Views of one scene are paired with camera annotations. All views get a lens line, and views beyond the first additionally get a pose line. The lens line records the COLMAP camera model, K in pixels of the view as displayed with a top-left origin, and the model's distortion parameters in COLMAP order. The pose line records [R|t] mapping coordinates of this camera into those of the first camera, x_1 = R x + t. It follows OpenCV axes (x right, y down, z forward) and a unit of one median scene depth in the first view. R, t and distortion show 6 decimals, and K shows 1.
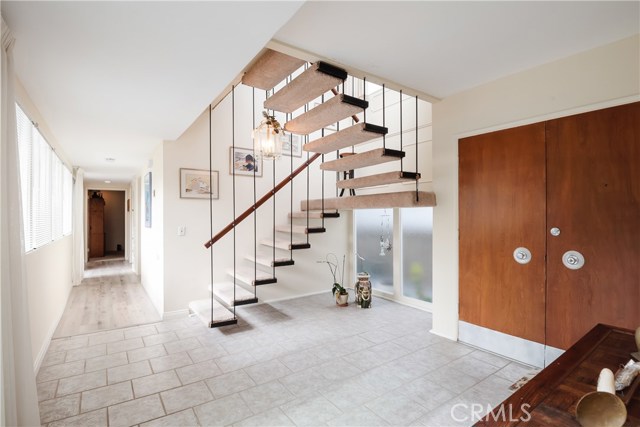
lens RADIAL K [[310.6, 0, 322.2], [0, 310.6, 215.0], [0, 0, 1]] dist [0.001100, -0.000115]
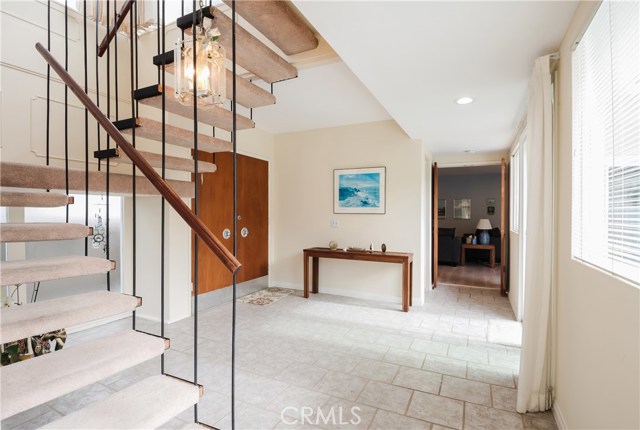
lens RADIAL K [[310.6, 0, 321.2], [0, 310.6, 216.6], [0, 0, 1]] dist [0.001100, -0.000115]
pose [[-0.472970, 0.001794, 0.881077, -1.059625], [0.001505, 0.999998, -0.001228, 0.052021], [-0.881077, 0.000746, -0.472972, 1.469633]]
